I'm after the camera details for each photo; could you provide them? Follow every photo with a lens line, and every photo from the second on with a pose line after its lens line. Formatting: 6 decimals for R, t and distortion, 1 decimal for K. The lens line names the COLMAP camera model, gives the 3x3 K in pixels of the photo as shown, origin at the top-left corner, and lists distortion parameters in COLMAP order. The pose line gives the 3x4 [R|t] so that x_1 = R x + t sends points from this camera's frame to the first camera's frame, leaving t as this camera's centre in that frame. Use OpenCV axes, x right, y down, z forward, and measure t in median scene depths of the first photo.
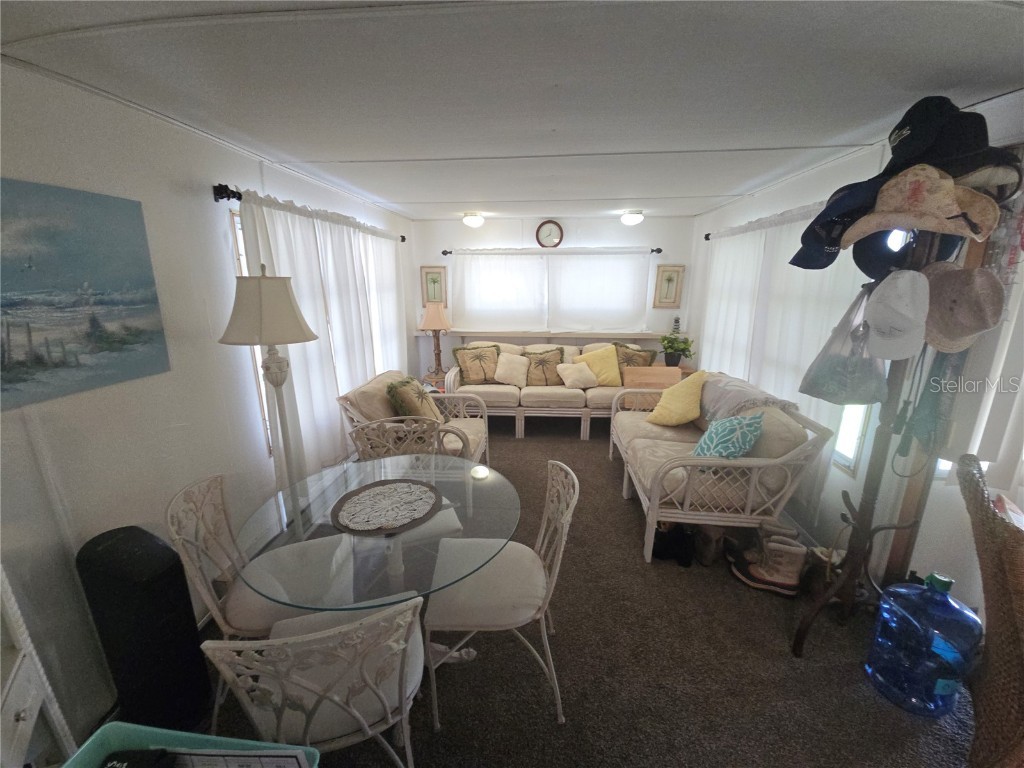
lens RADIAL K [[418.6, 0, 508.6], [0, 418.6, 388.3], [0, 0, 1]] dist [0.015512, -0.010417]
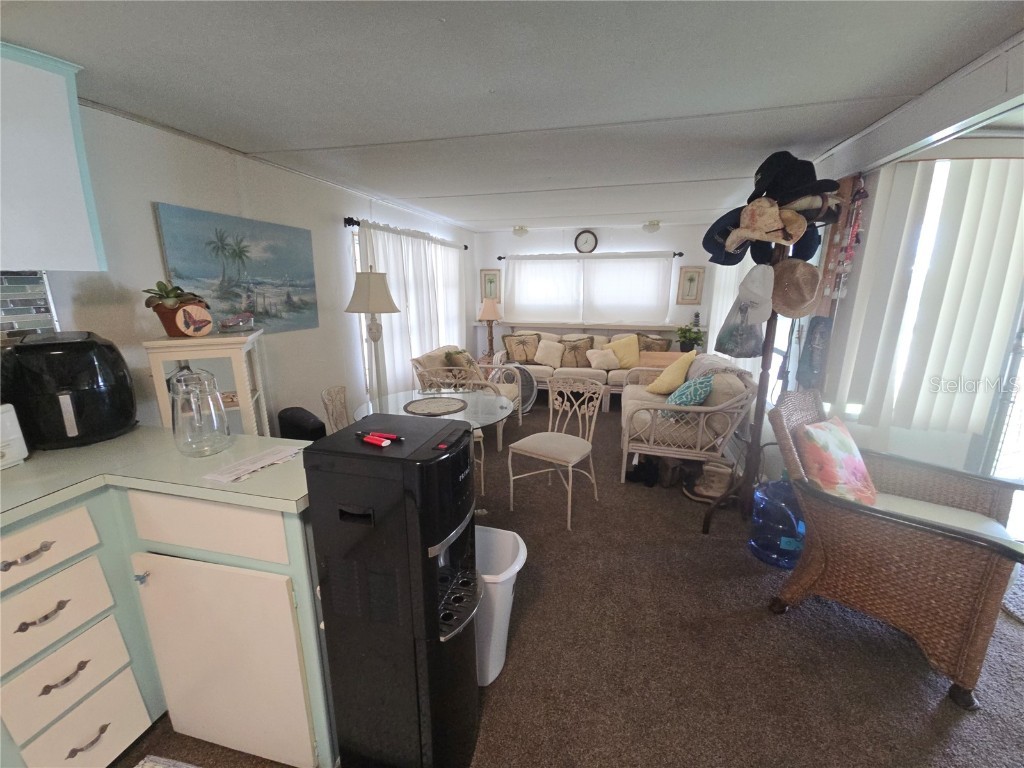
lens RADIAL K [[418.6, 0, 508.6], [0, 418.6, 388.3], [0, 0, 1]] dist [0.015512, -0.010417]
pose [[0.985574, 0.040753, -0.164265, 0.187736], [-0.042951, 0.999029, -0.009845, 0.142874], [0.163704, 0.016758, 0.986367, -0.417693]]
